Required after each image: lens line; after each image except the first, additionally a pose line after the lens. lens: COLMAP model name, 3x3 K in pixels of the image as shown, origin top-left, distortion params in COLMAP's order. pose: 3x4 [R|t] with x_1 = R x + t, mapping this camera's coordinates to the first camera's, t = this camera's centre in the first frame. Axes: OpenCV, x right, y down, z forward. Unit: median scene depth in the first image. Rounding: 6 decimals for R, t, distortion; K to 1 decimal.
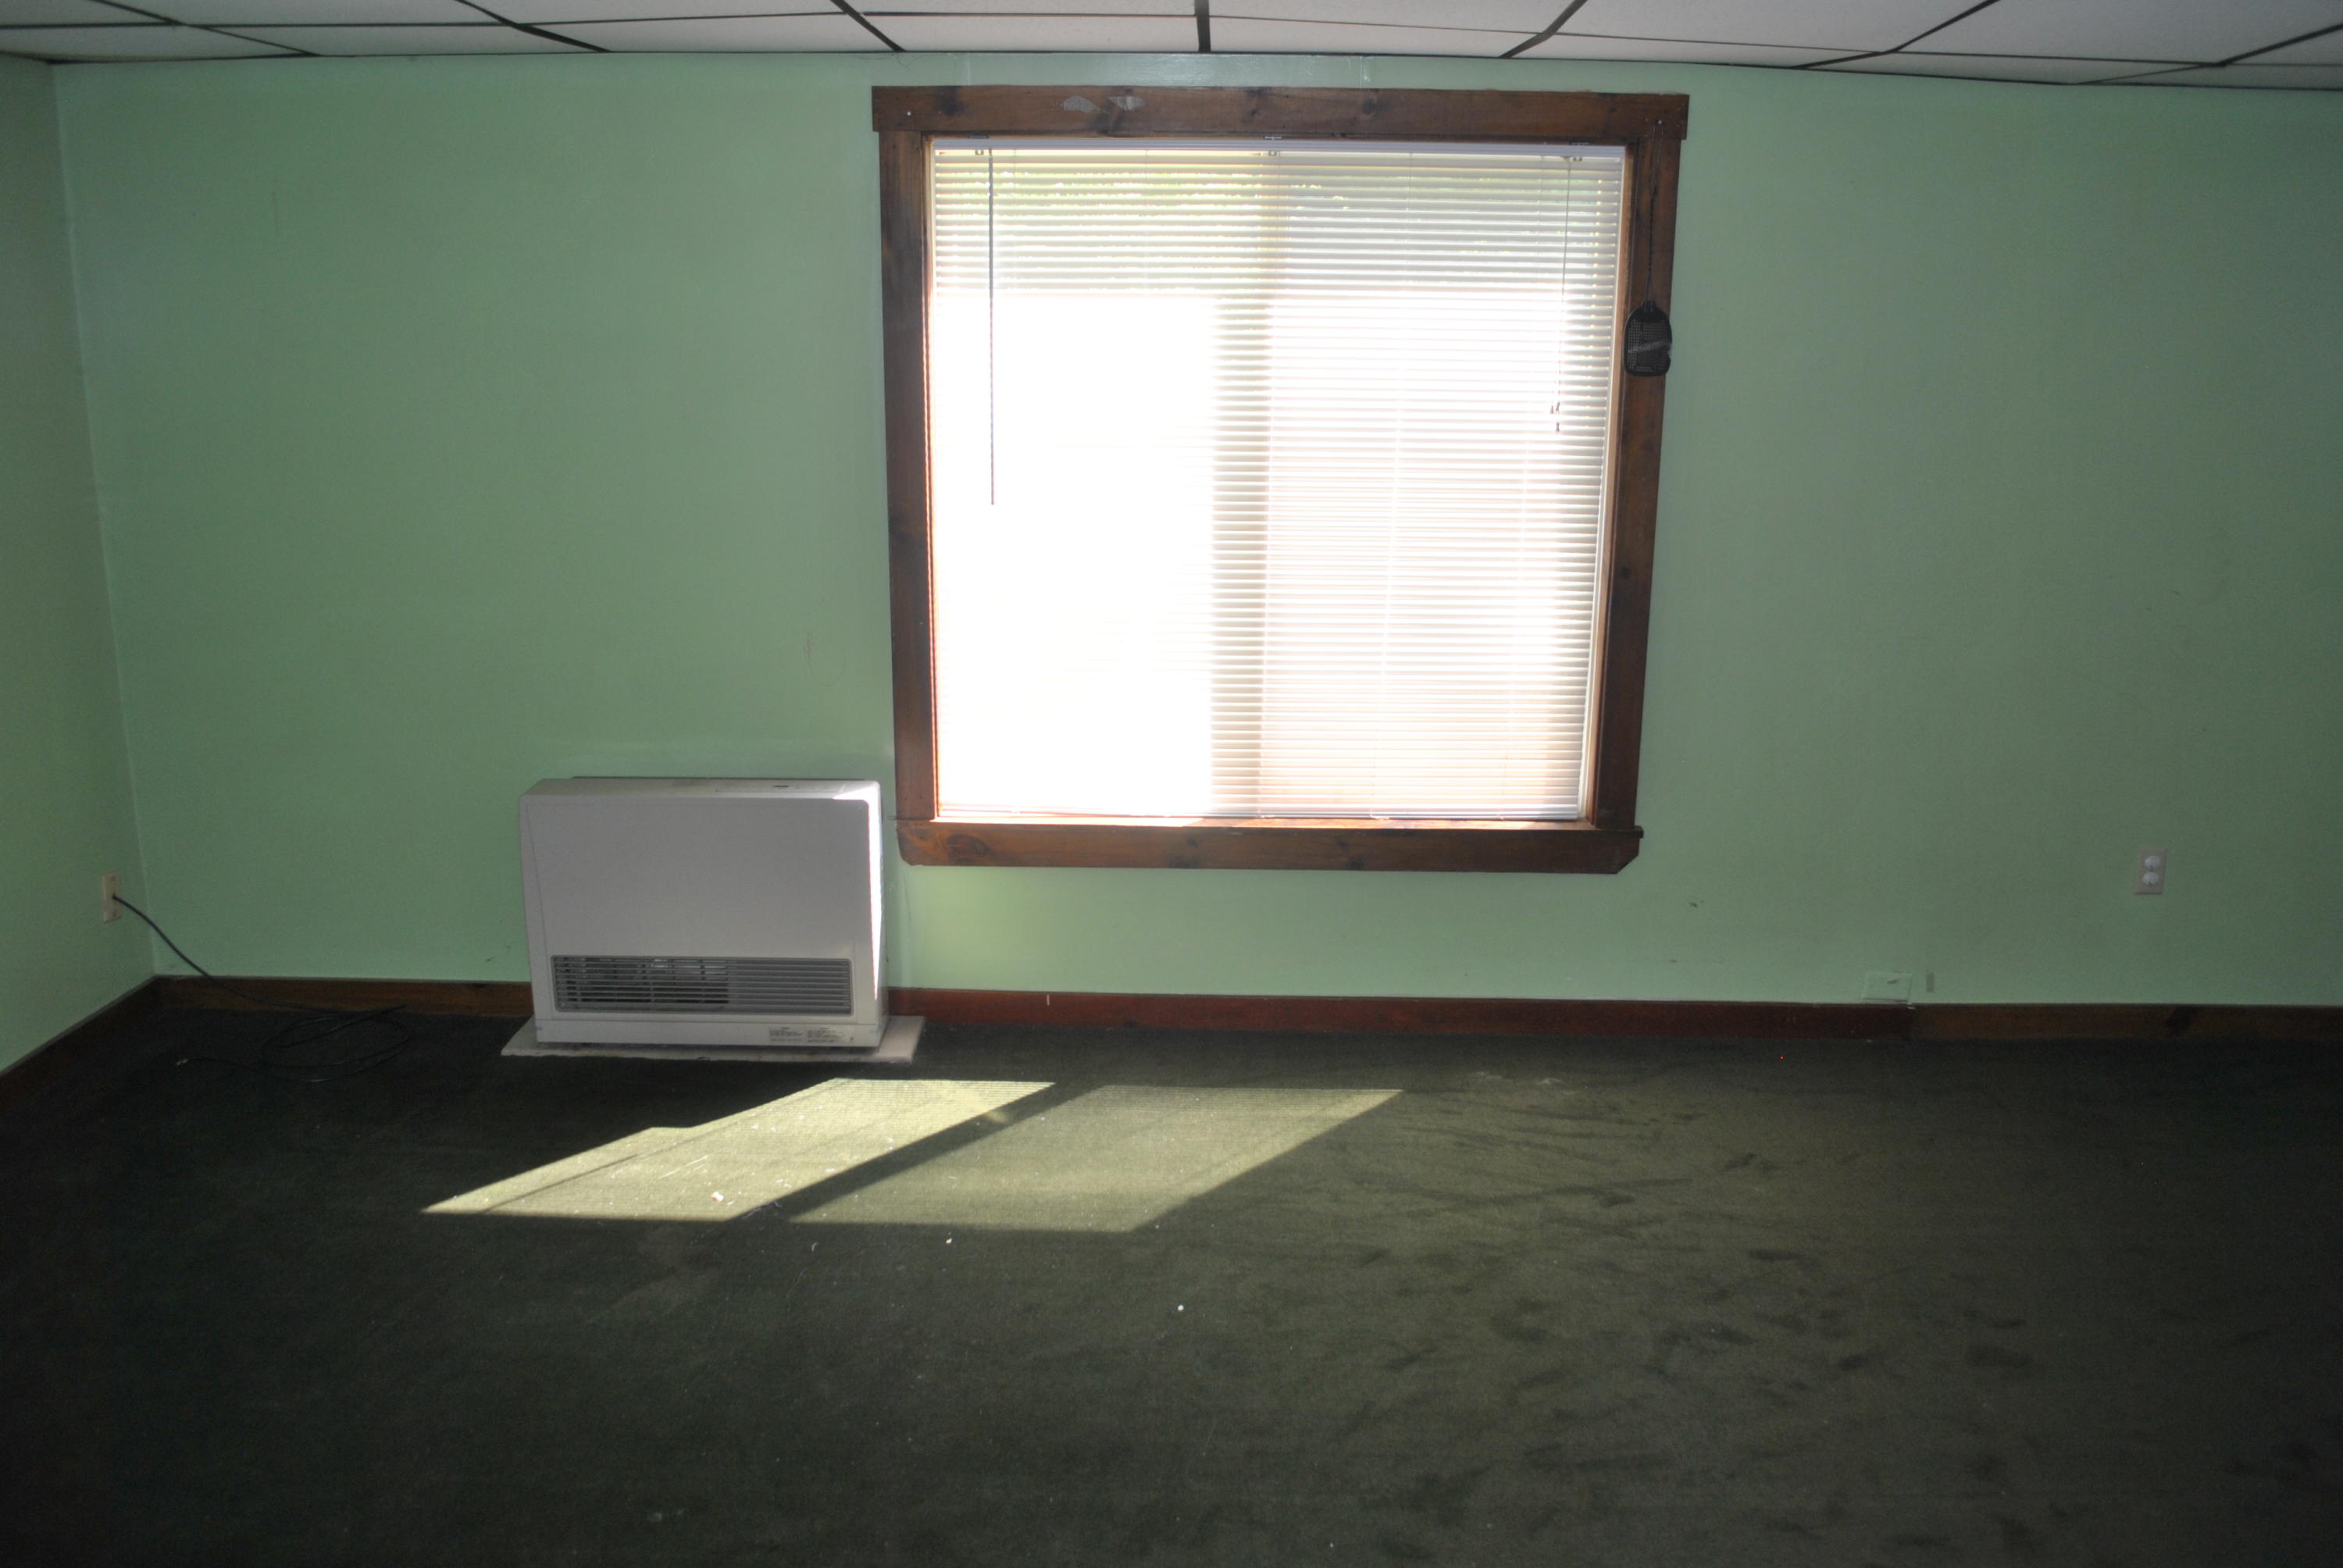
lens RADIAL K [[1887.5, 0, 1171.5], [0, 1887.5, 784.0], [0, 0, 1]] dist [-0.082541, 0.011593]
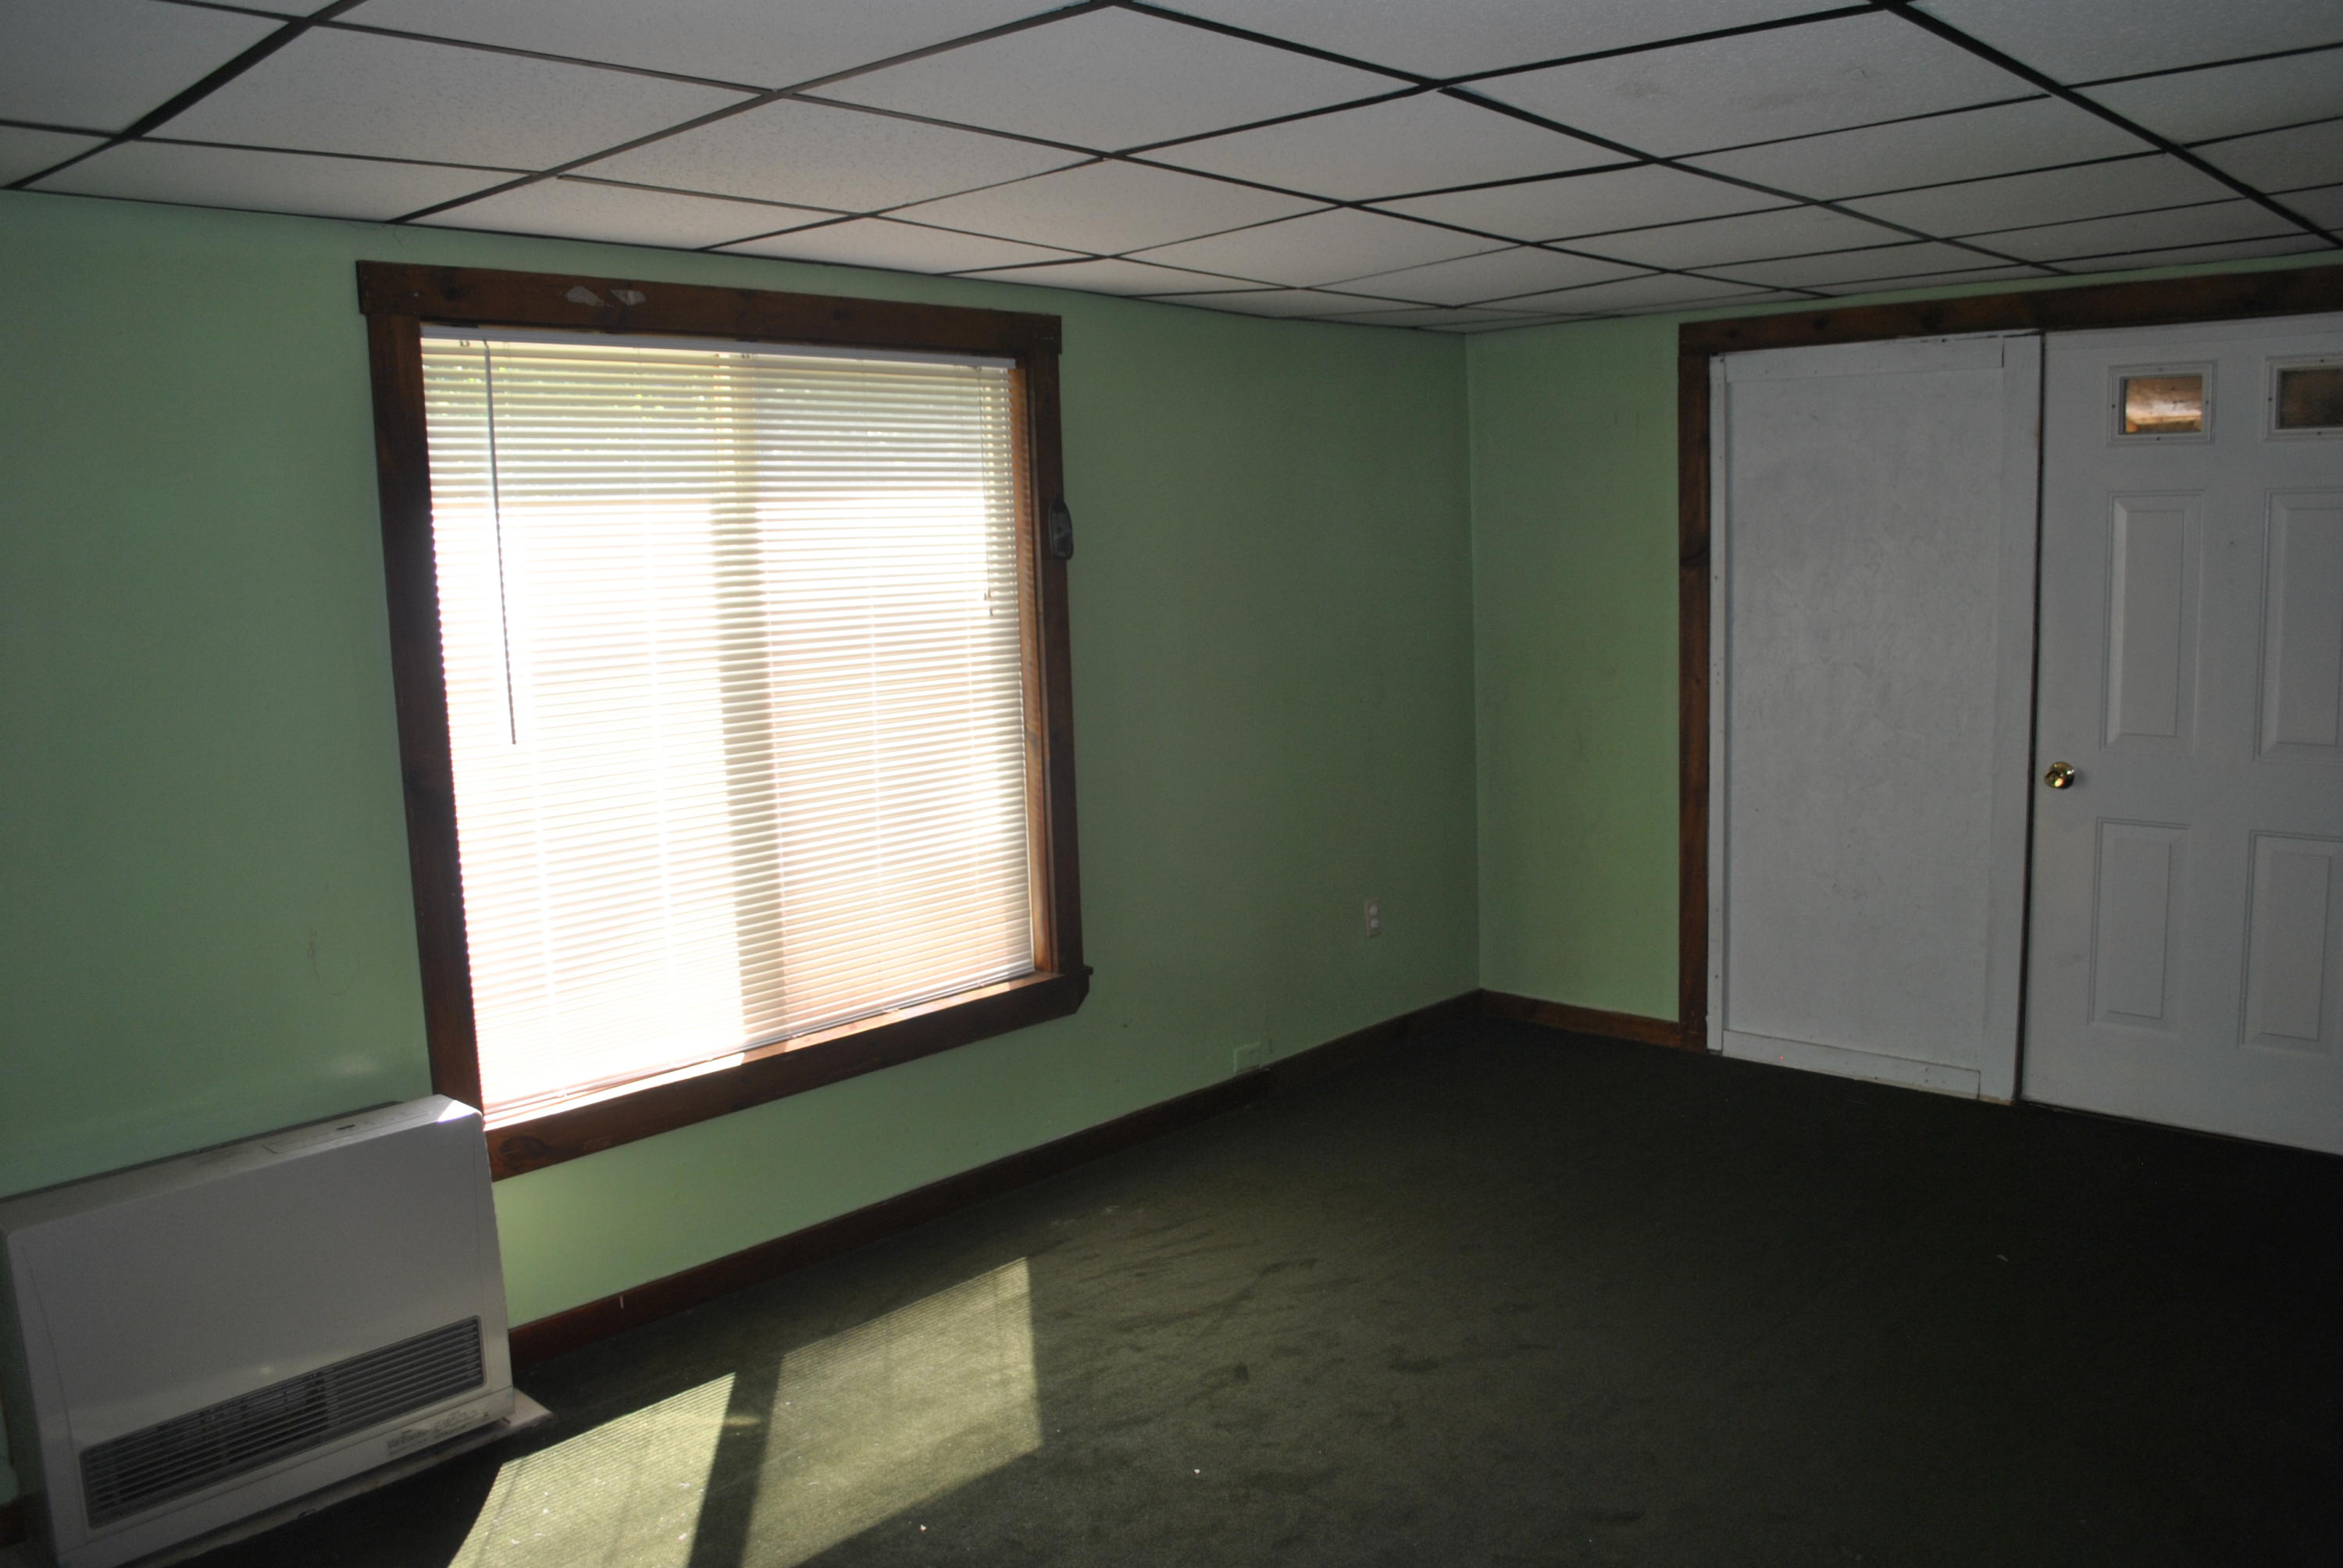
lens RADIAL K [[1887.5, 0, 1171.5], [0, 1887.5, 784.0], [0, 0, 1]] dist [-0.082541, 0.011593]
pose [[0.654725, -0.128468, 0.744870, -0.555917], [0.220872, 0.974956, -0.025990, -0.043366], [-0.722877, 0.181537, 0.666703, 0.223408]]
